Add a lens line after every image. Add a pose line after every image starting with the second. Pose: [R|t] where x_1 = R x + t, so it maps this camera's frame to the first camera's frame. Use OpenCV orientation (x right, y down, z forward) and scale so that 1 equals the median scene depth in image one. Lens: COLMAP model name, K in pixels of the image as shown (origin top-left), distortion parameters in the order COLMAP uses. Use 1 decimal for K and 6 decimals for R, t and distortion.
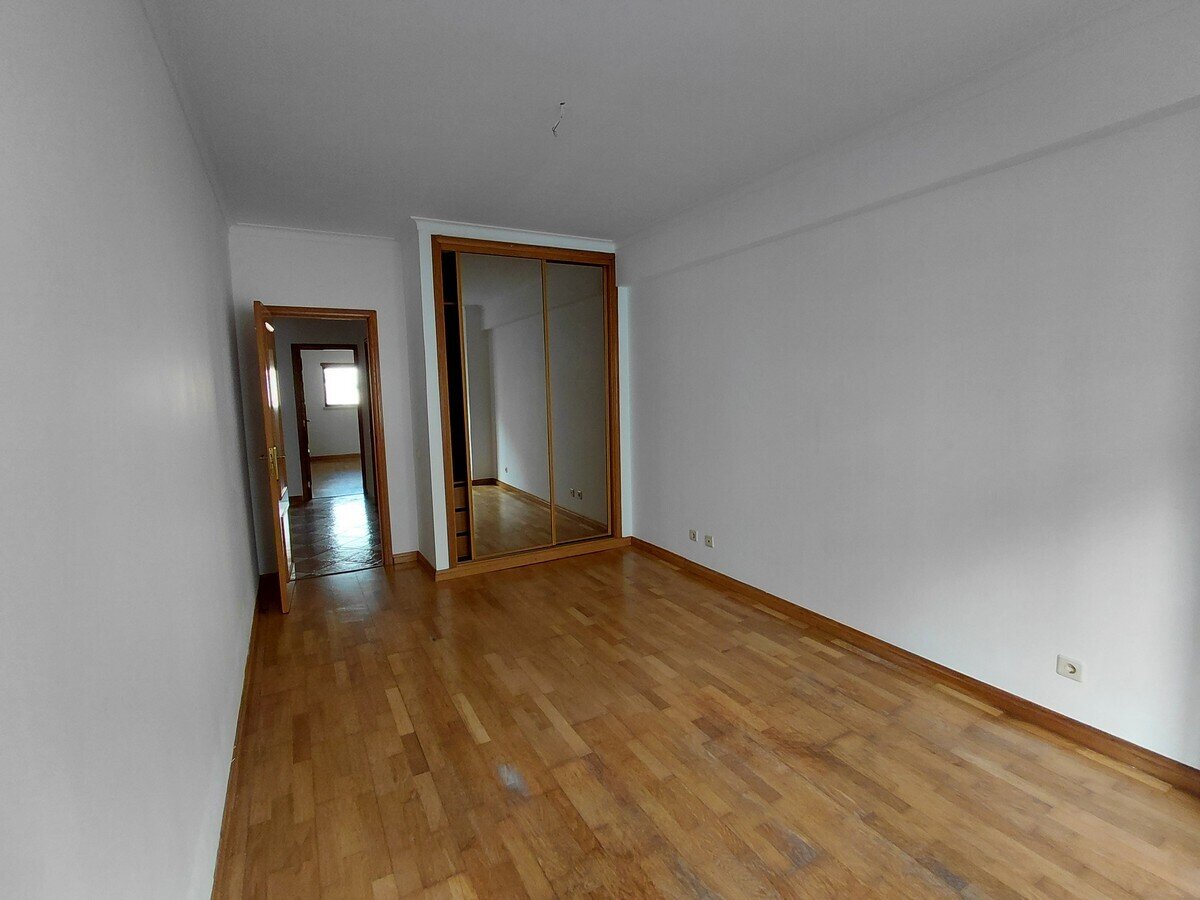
lens RADIAL K [[556.8, 0, 600.0], [0, 556.8, 450.0], [0, 0, 1]] dist [-0.002304, -0.000229]
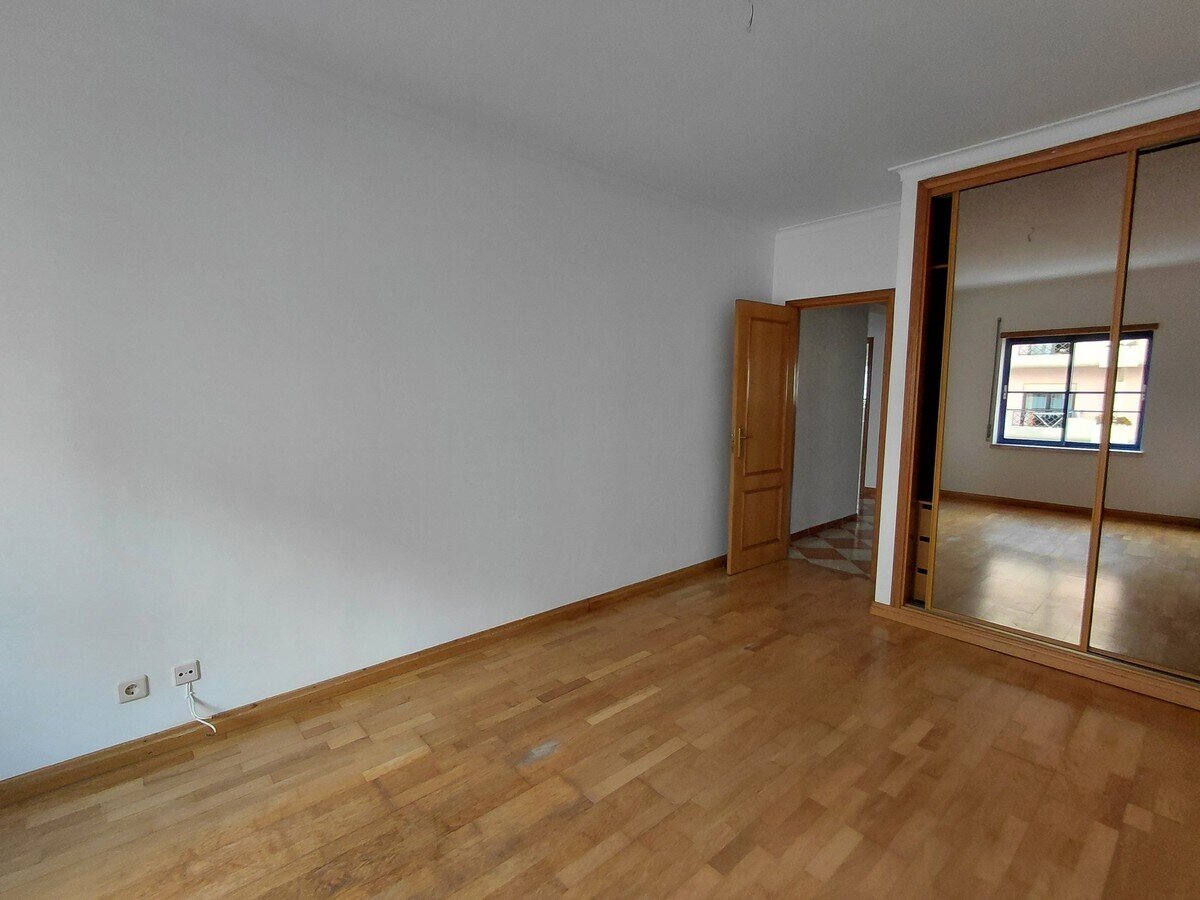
lens RADIAL K [[556.8, 0, 600.0], [0, 556.8, 450.0], [0, 0, 1]] dist [-0.002304, -0.000229]
pose [[0.212543, 0.131204, -0.968303, 0.627628], [-0.123471, 0.986608, 0.106582, -0.064977], [0.969320, 0.096904, 0.225896, 0.654281]]
